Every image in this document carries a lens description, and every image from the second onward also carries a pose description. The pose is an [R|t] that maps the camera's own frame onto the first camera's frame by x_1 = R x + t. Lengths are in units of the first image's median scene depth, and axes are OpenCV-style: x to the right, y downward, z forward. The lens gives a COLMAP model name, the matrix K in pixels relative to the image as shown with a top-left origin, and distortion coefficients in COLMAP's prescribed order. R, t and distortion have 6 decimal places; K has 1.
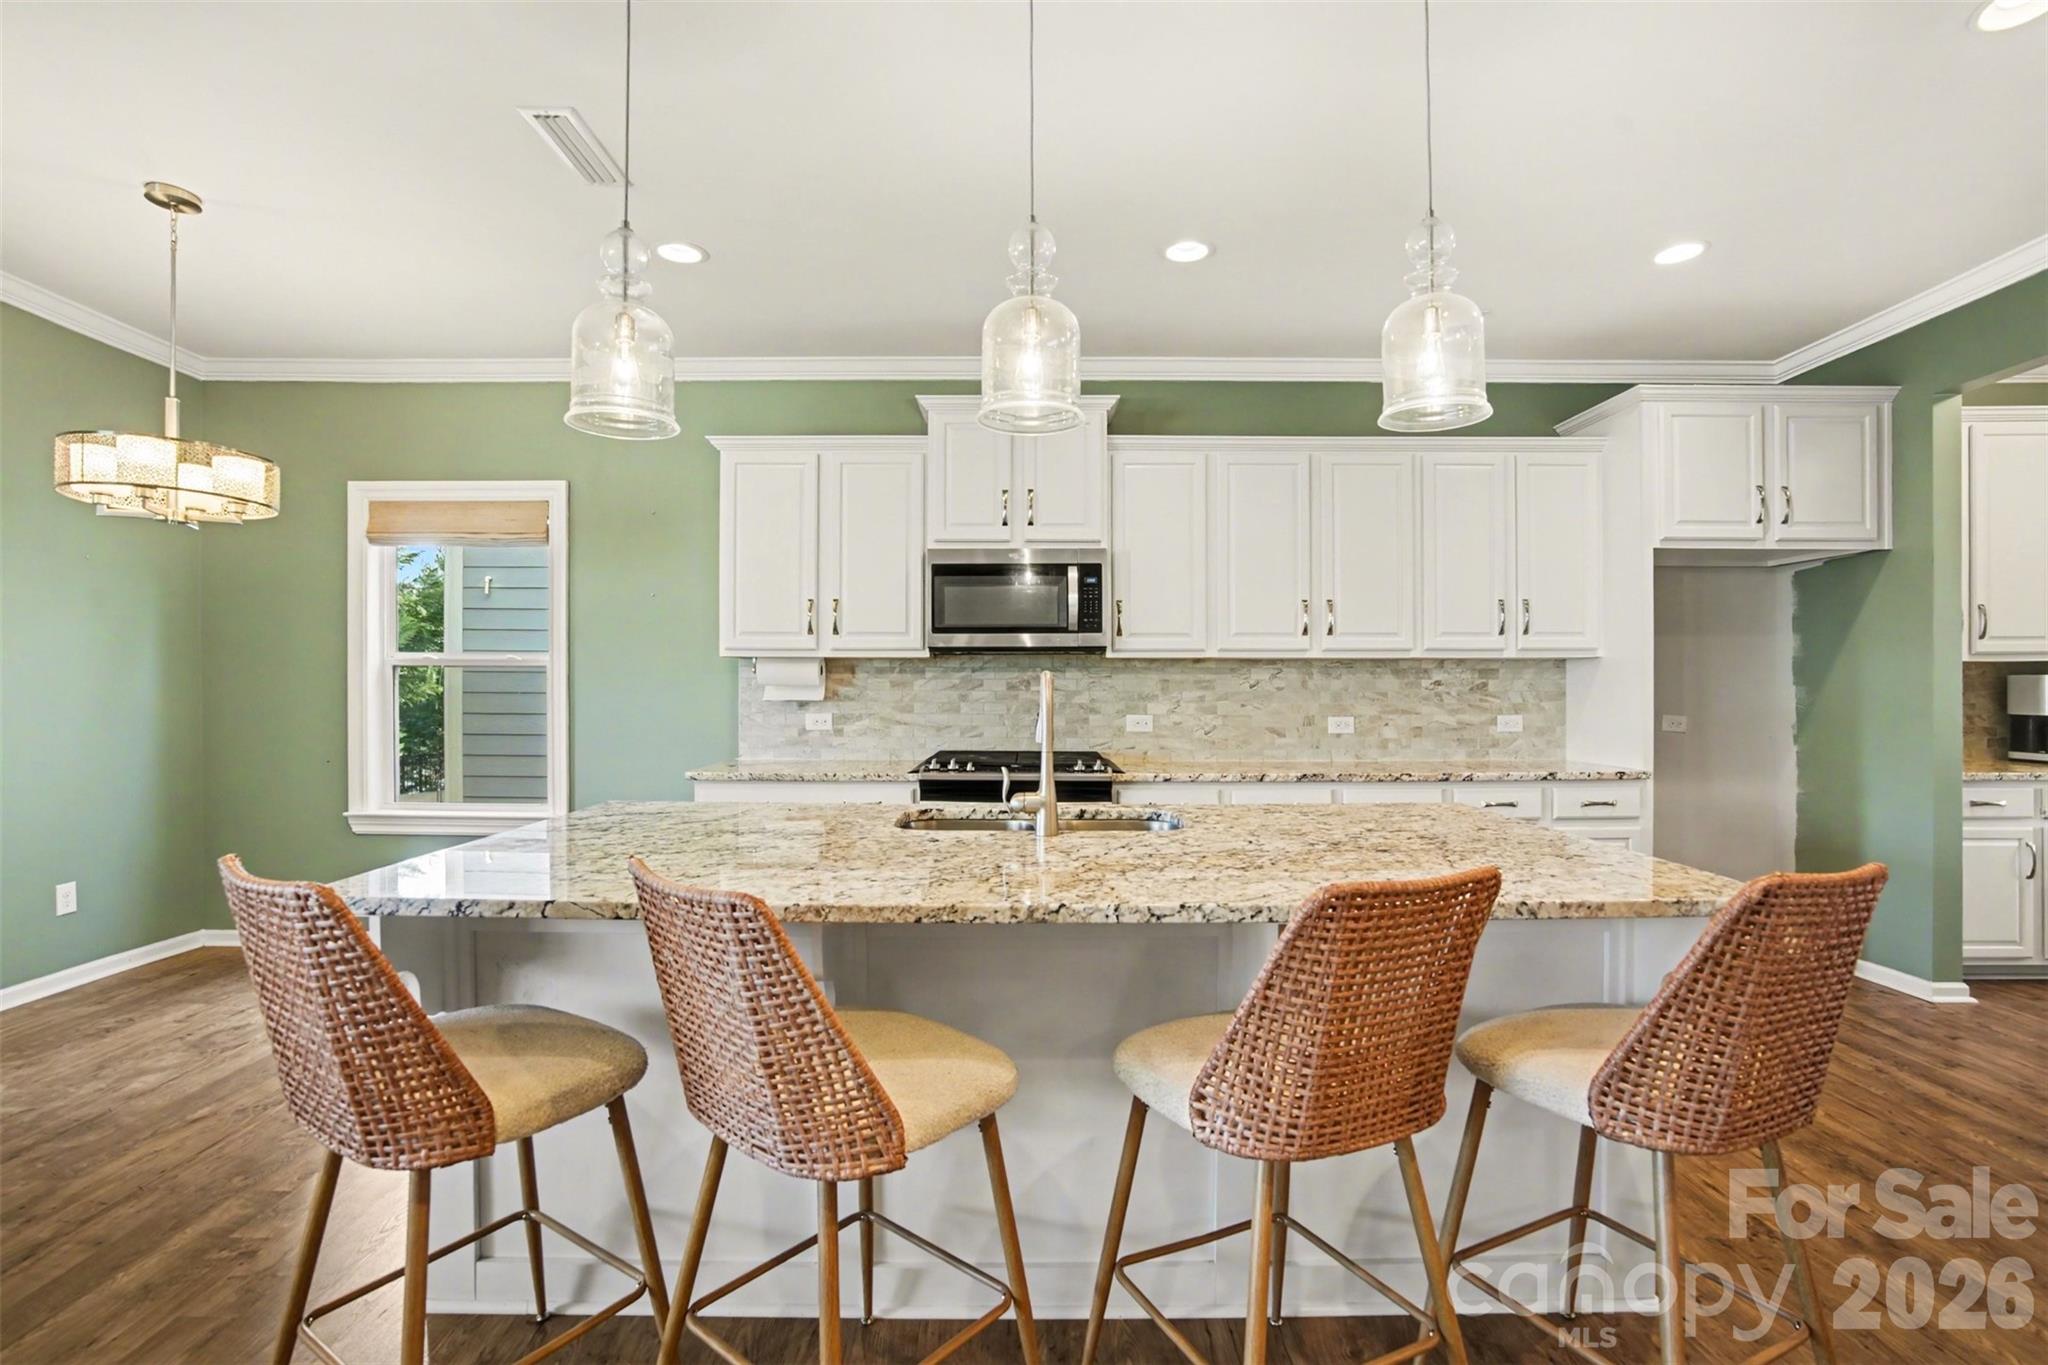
lens RADIAL K [[949.1, 0, 1024.1], [0, 949.1, 697.2], [0, 0, 1]] dist [-0.062754, 0.019111]
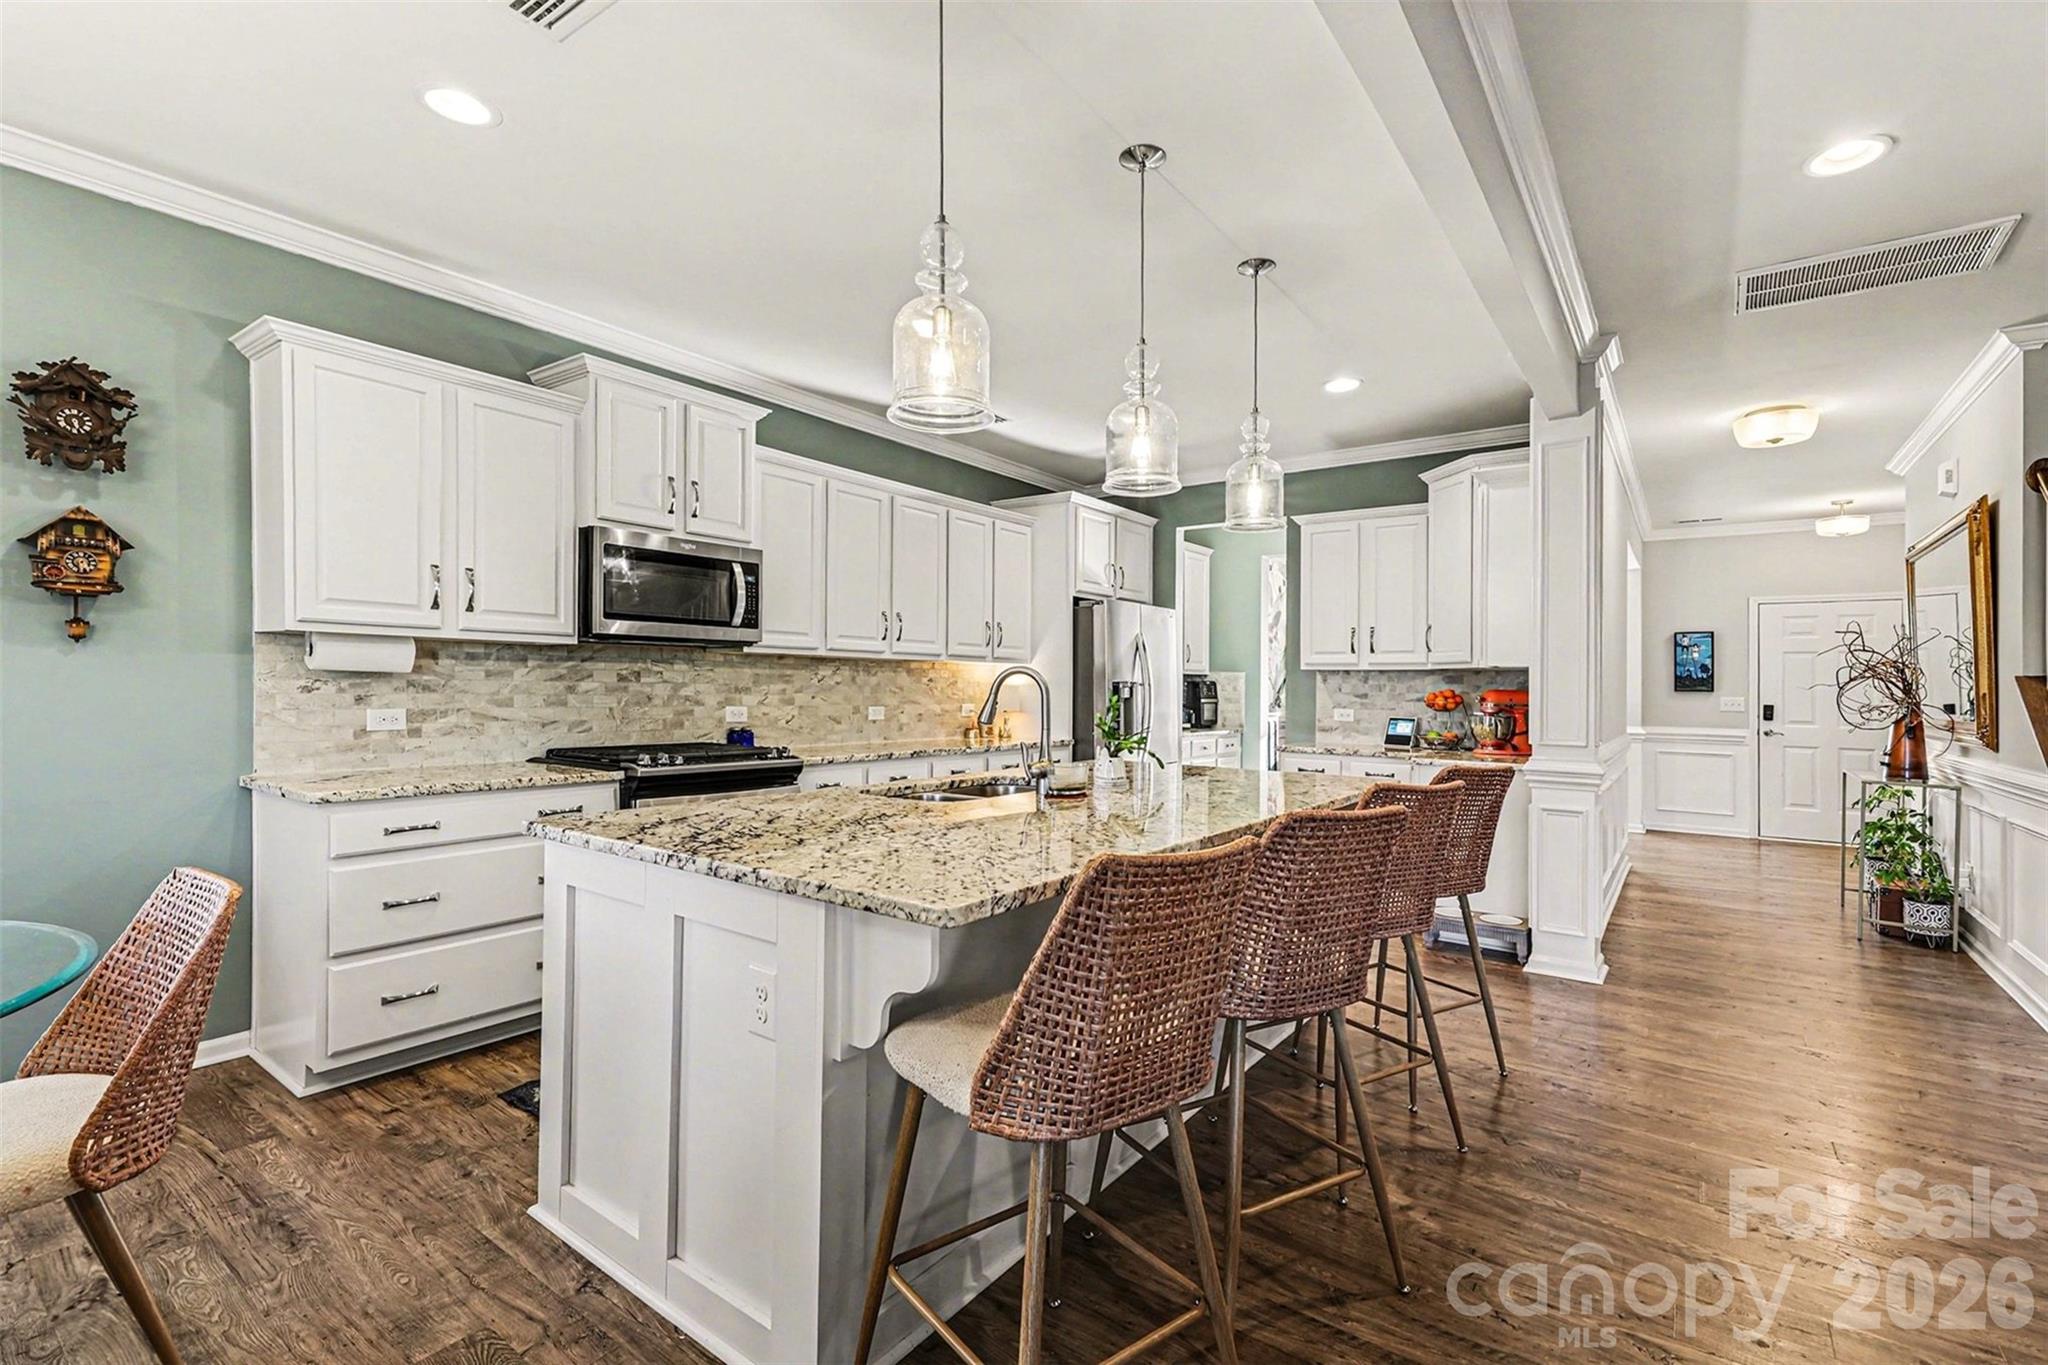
lens RADIAL K [[874.8, 0, 1024.0], [0, 874.8, 682.5], [0, 0, 1]] dist [0.000541, 0.000232]
pose [[0.595743, 0.011285, 0.803096, -0.481556], [0.000520, 0.999896, -0.014436, 0.006219], [-0.803175, 0.009018, 0.595675, 0.157591]]
